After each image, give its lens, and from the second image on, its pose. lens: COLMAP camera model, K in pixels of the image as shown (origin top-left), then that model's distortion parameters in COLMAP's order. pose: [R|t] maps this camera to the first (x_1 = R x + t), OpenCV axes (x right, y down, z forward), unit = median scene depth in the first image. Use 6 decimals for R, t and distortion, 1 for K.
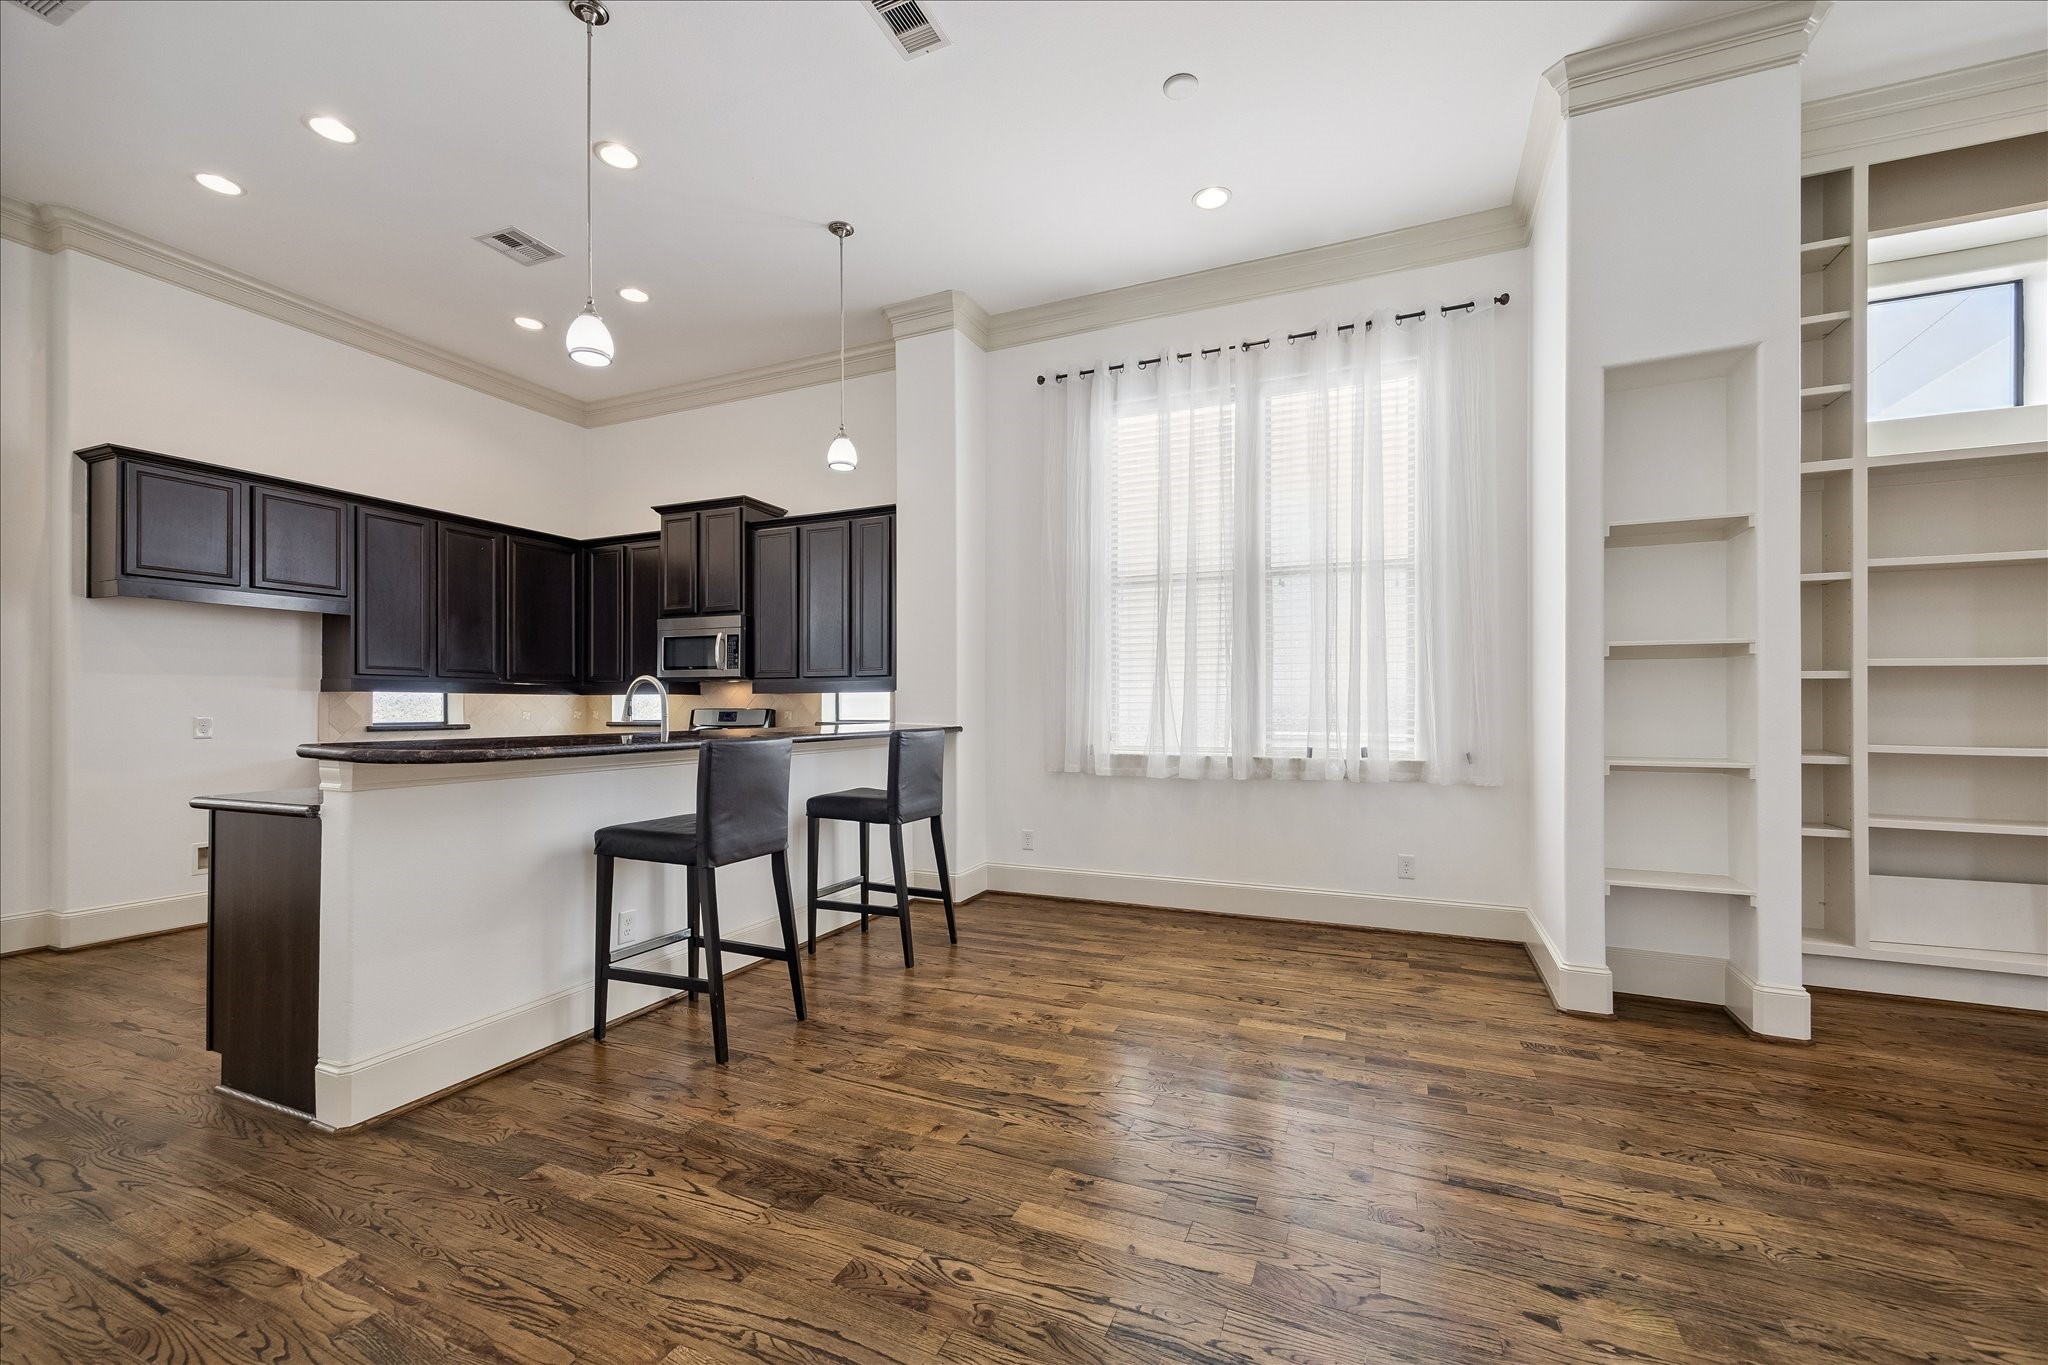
lens RADIAL K [[797.9, 0, 1031.6], [0, 797.9, 703.0], [0, 0, 1]] dist [-0.001710, 0.000028]
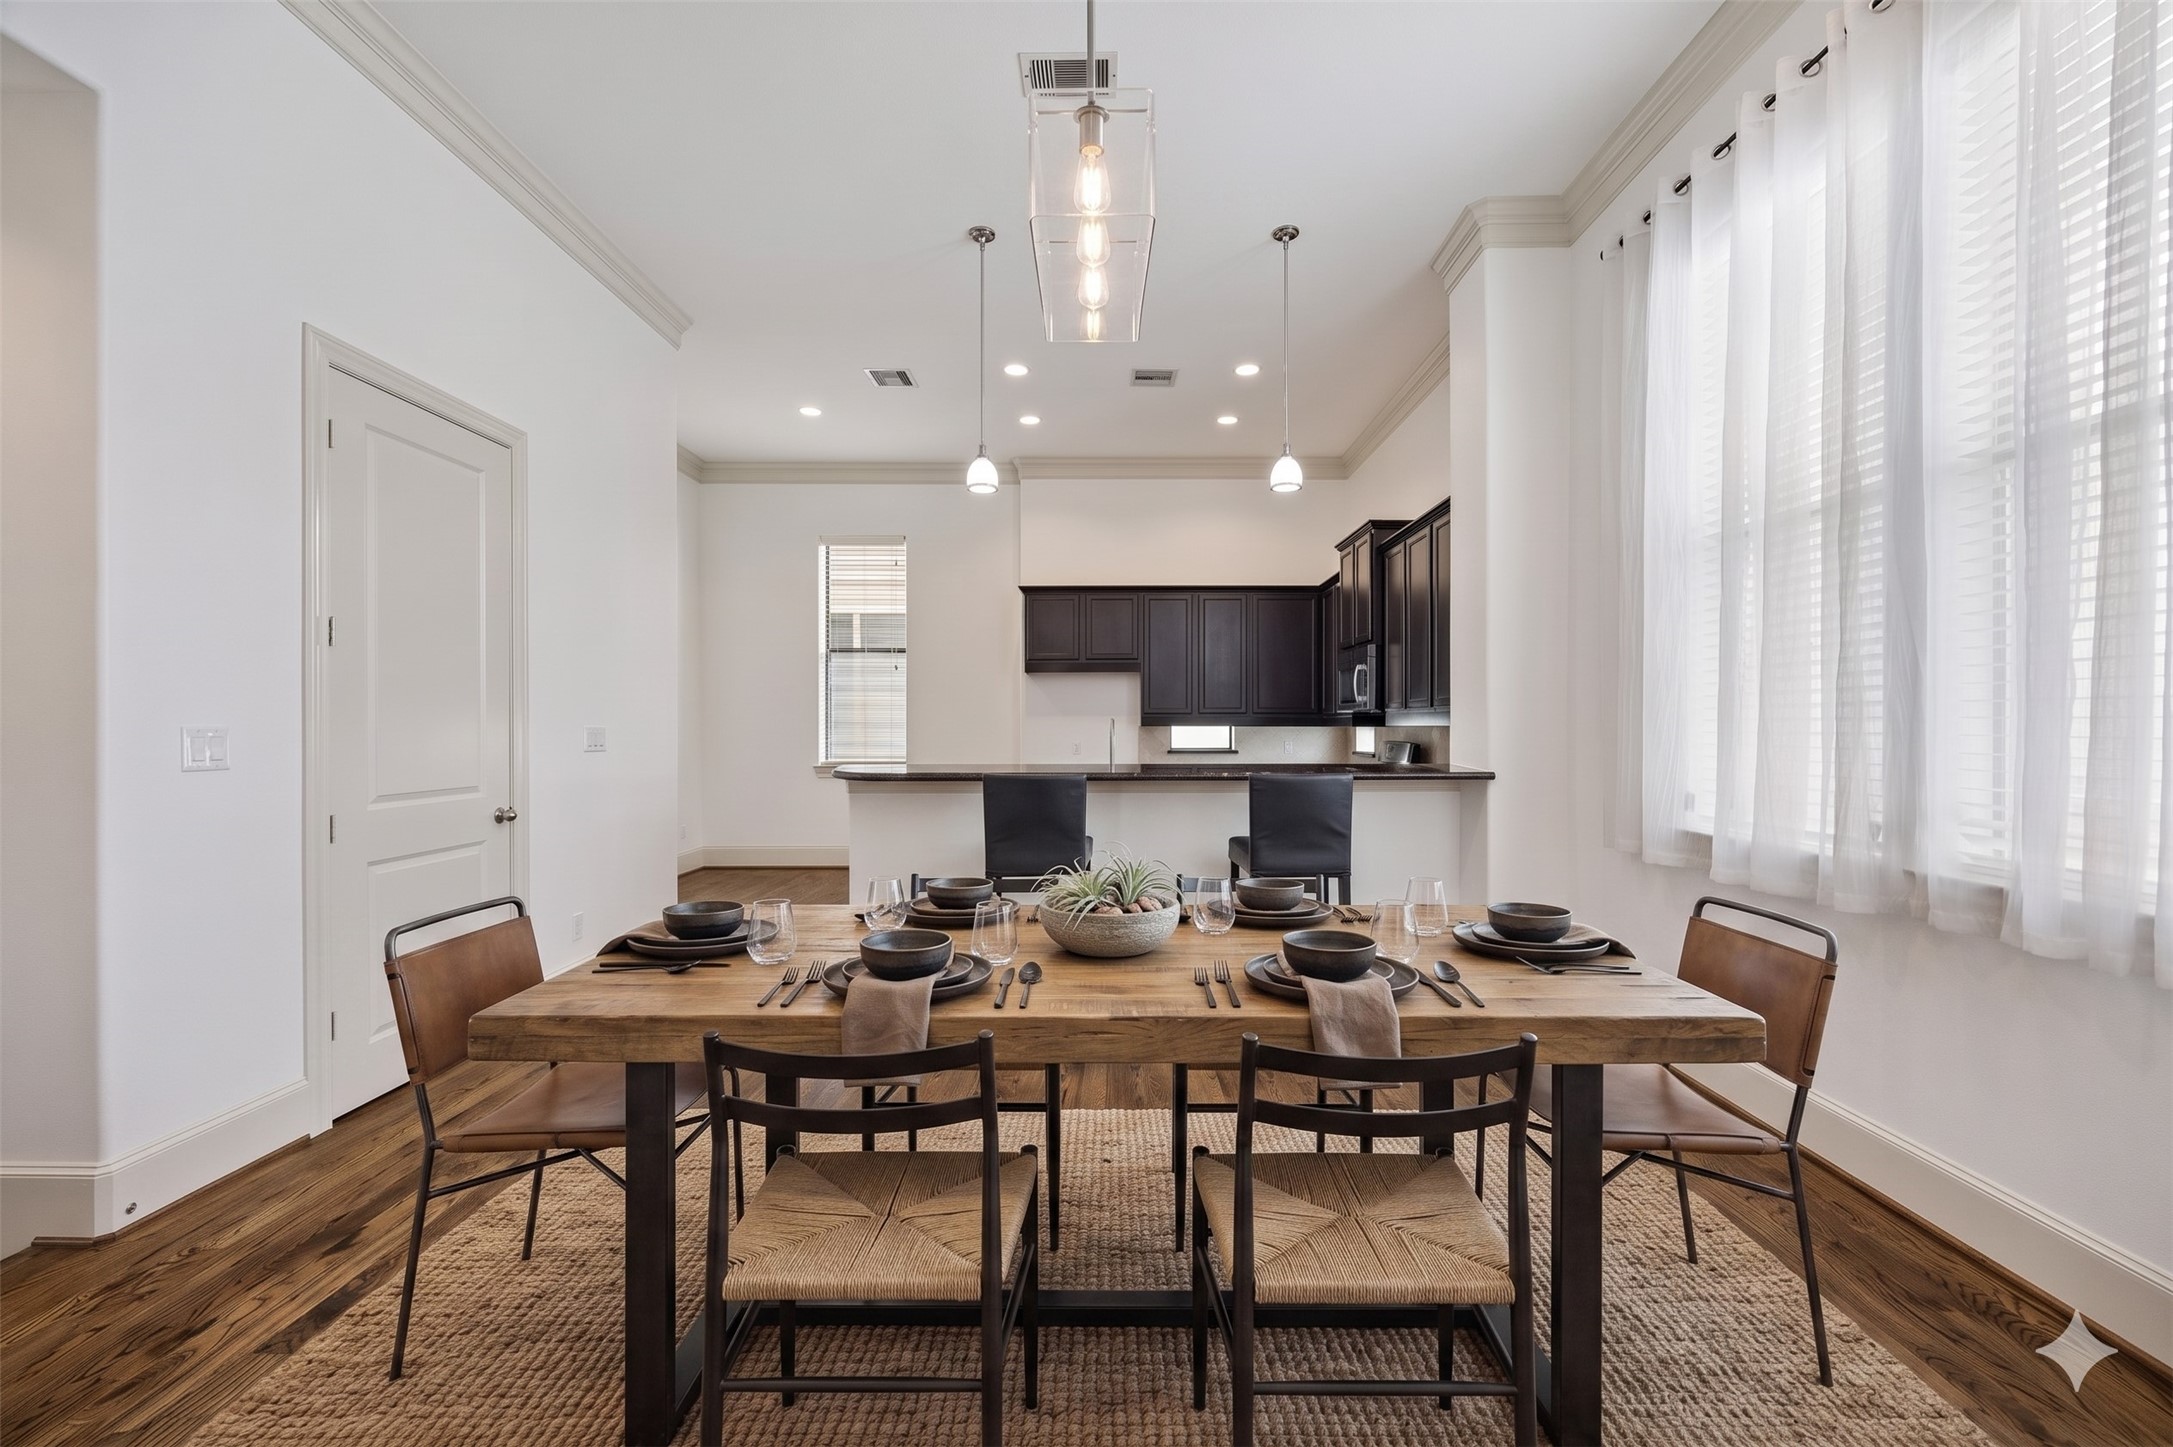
lens RADIAL K [[846.6, 0, 1104.9], [0, 846.6, 734.3], [0, 0, 1]] dist [-0.001710, 0.000028]
pose [[0.394474, 0.009744, -0.918856, 0.492578], [-0.000719, 0.999947, 0.010296, -0.014476], [0.918907, -0.003401, 0.394460, 0.334062]]
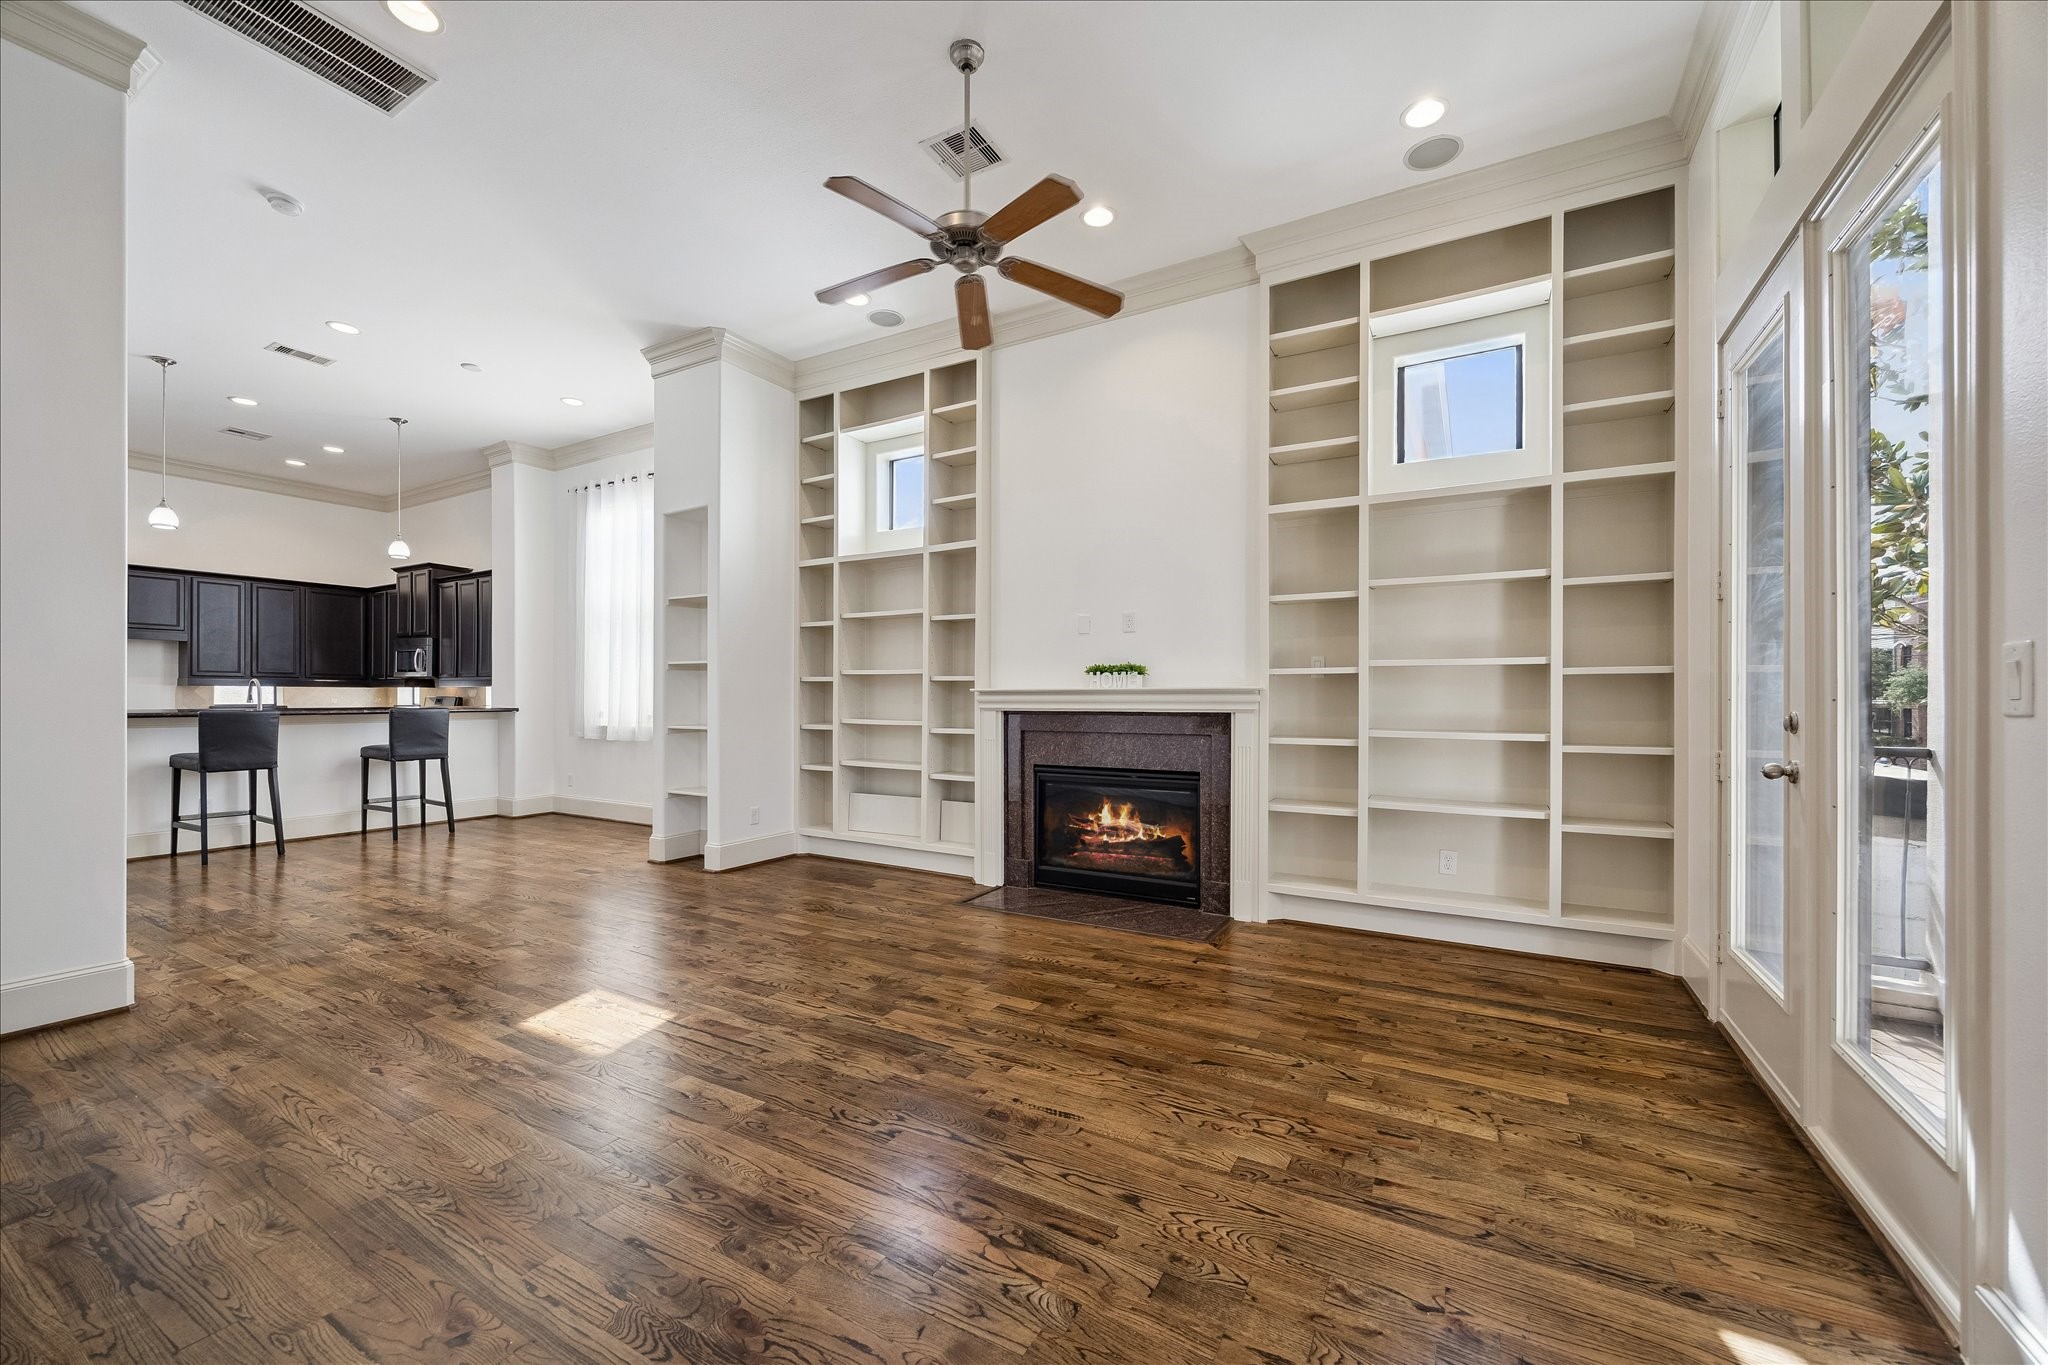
lens RADIAL K [[797.9, 0, 1030.4], [0, 797.9, 688.9], [0, 0, 1]] dist [-0.001710, 0.000028]
pose [[0.993365, 0.001259, -0.114996, 1.097576], [-0.002106, 0.999972, -0.007238, -0.000325], [0.114984, 0.007432, 0.993340, -0.468737]]
